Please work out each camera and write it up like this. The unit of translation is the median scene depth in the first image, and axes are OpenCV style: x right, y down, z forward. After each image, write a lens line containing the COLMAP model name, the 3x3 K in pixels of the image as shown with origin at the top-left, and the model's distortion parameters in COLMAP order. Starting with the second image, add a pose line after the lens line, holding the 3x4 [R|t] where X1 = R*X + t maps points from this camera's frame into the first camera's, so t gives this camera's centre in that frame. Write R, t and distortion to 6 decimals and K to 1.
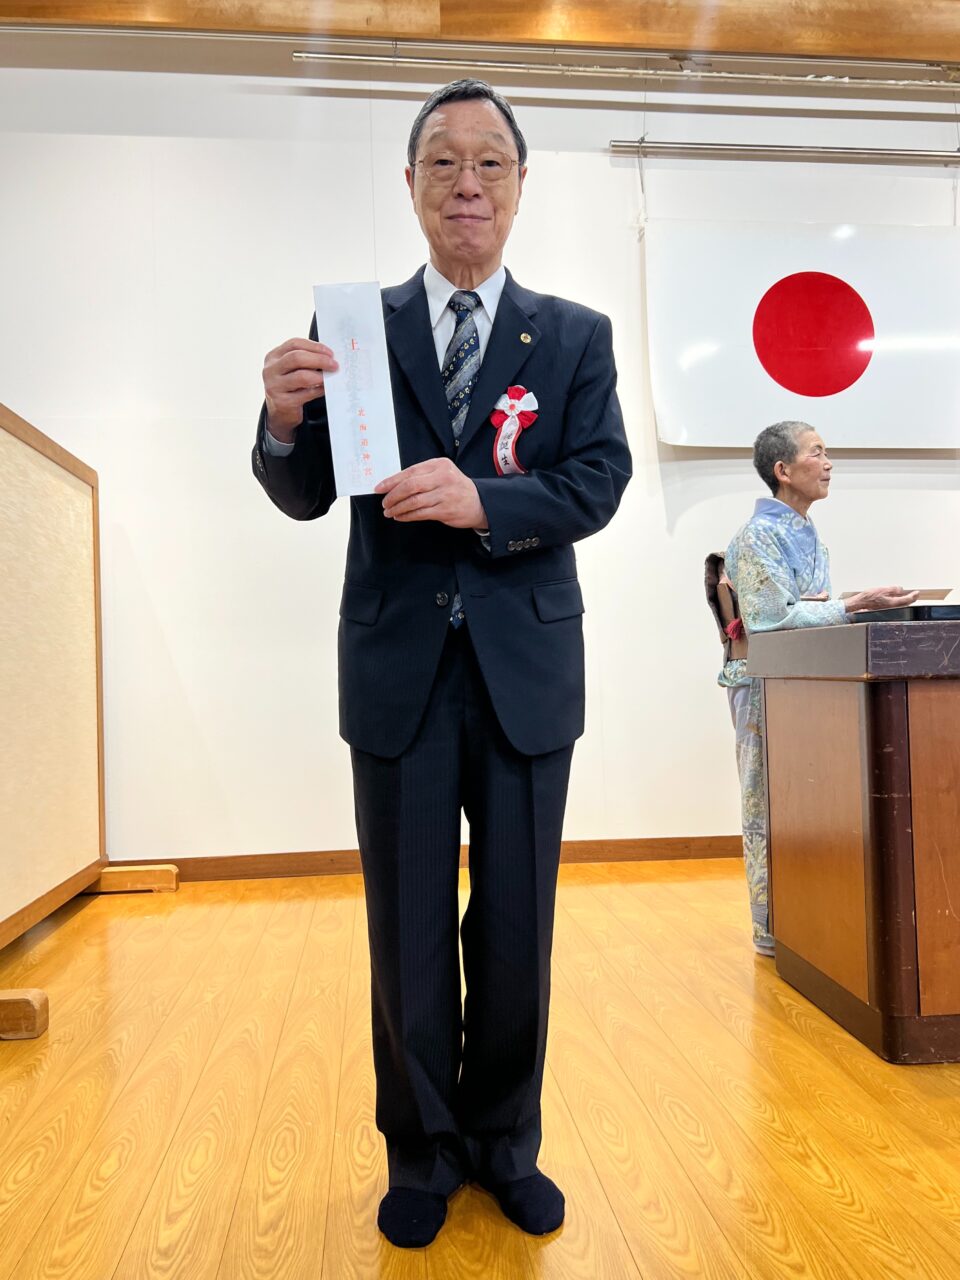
lens RADIAL K [[1025.9, 0, 480.0], [0, 1025.9, 640.0], [0, 0, 1]] dist [0.009863, 0.003491]
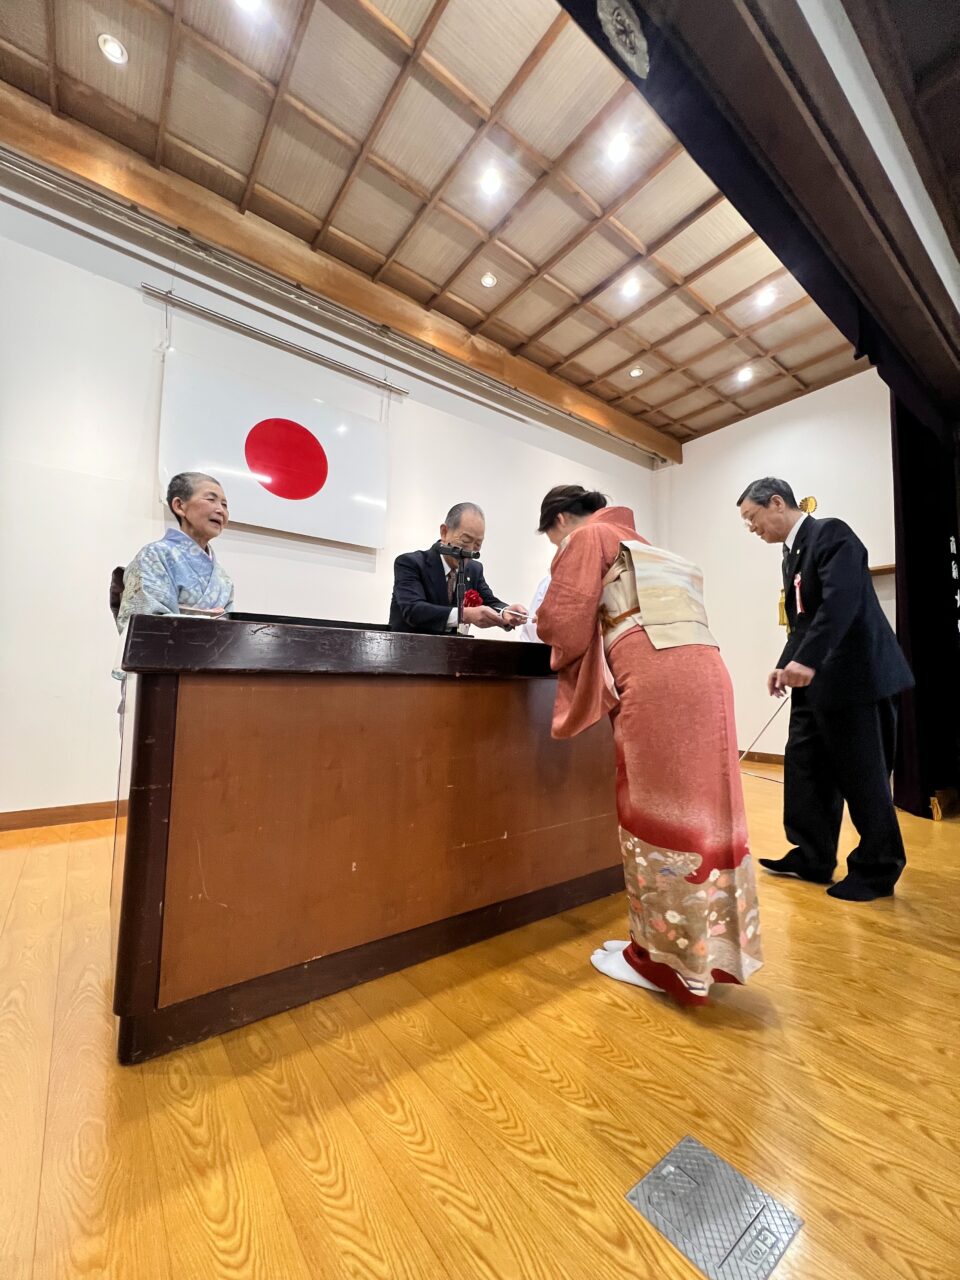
lens RADIAL K [[514.9, 0, 480.0], [0, 514.9, 640.0], [0, 0, 1]] dist [-0.001485, -0.000110]
pose [[0.853970, 0.063743, 0.516403, 0.287627], [-0.044187, 0.997767, -0.050090, 0.012336], [-0.518442, 0.019957, 0.854880, 0.278334]]
